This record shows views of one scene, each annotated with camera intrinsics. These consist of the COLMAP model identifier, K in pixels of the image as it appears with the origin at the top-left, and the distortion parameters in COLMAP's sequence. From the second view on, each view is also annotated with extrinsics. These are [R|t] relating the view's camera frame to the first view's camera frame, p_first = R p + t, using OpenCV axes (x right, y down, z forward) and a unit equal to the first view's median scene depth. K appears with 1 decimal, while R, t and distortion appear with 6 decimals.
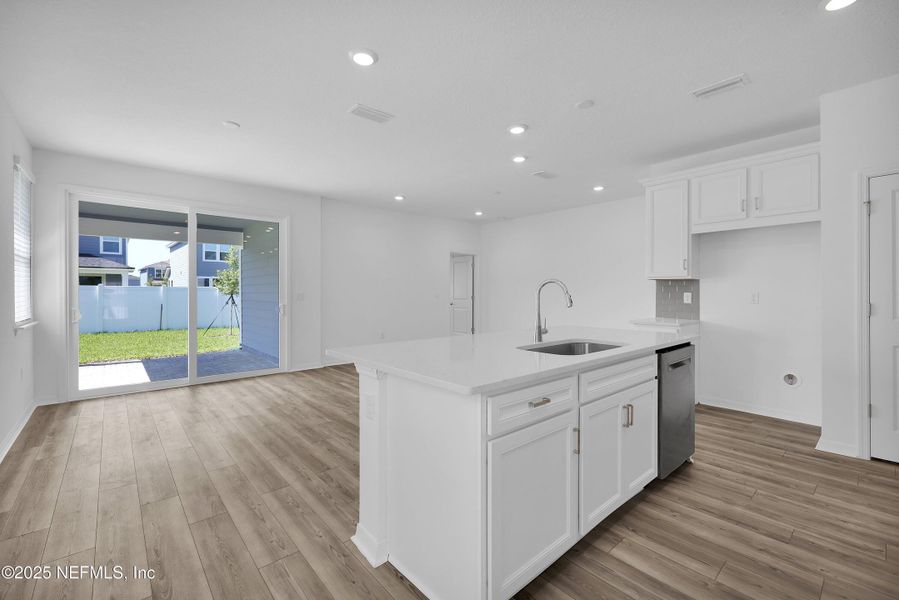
lens RADIAL K [[384.2, 0, 448.3], [0, 384.2, 293.5], [0, 0, 1]] dist [0.000765, 0.000166]
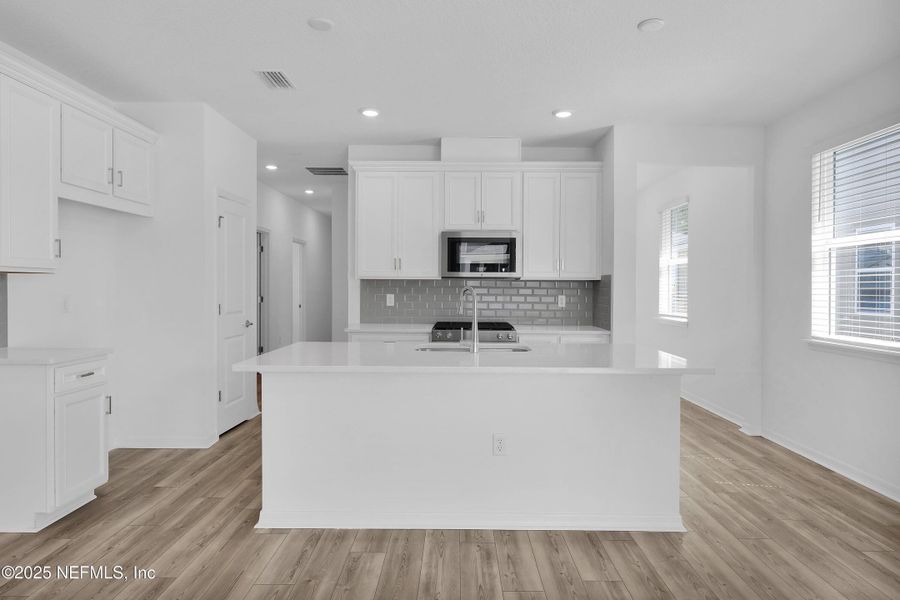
lens RADIAL K [[543.7, 0, 454.0], [0, 543.7, 283.9], [0, 0, 1]] dist [-0.004605, 0.000142]
pose [[-0.747176, 0.000130, 0.664626, -0.536487], [-0.002808, 0.999990, -0.003352, -0.031829], [-0.664620, -0.004370, -0.747168, 1.781530]]
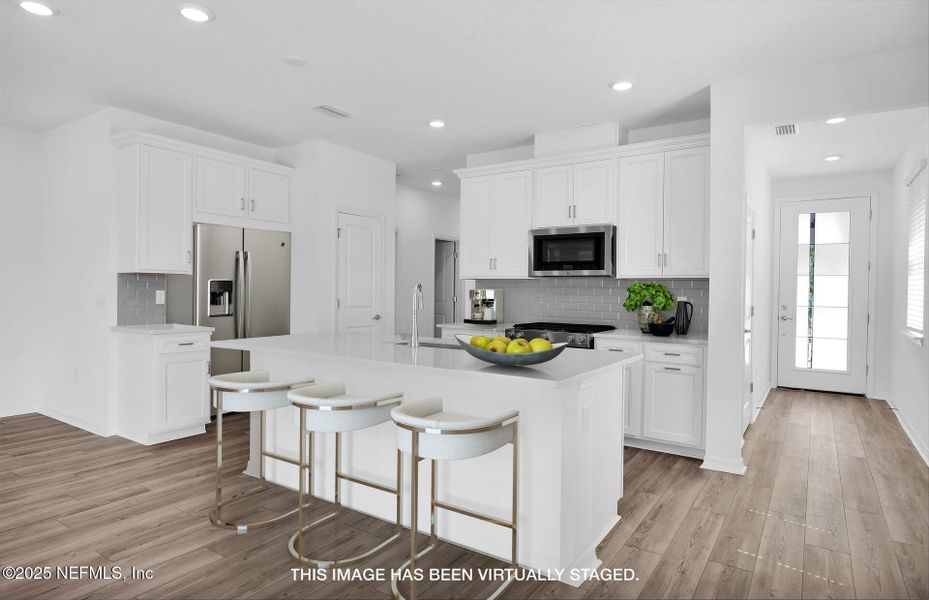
lens RADIAL K [[513.6, 0, 466.2], [0, 513.6, 292.5], [0, 0, 1]] dist [0.001266, -0.000260]
pose [[-0.252551, -0.006712, 0.967560, -0.897024], [-0.006294, 0.999966, 0.005294, -0.013444], [-0.967563, -0.004753, -0.252585, 1.052864]]
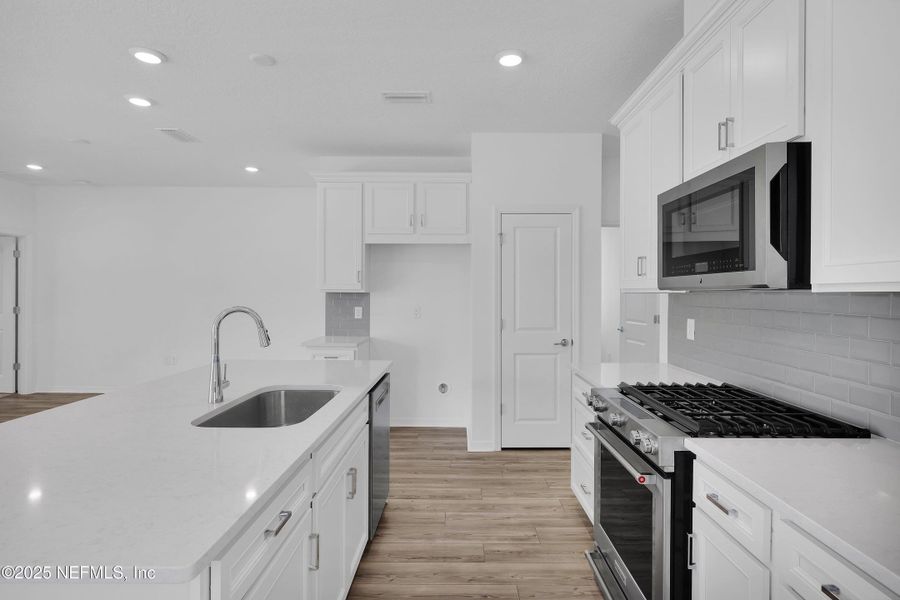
lens RADIAL K [[467.9, 0, 462.3], [0, 467.9, 296.2], [0, 0, 1]] dist [-0.001066, -0.000088]
pose [[0.658721, -0.000014, 0.752387, -0.074286], [-0.002851, 0.999993, 0.002515, -0.048885], [-0.752382, -0.003802, 0.658716, 0.139824]]
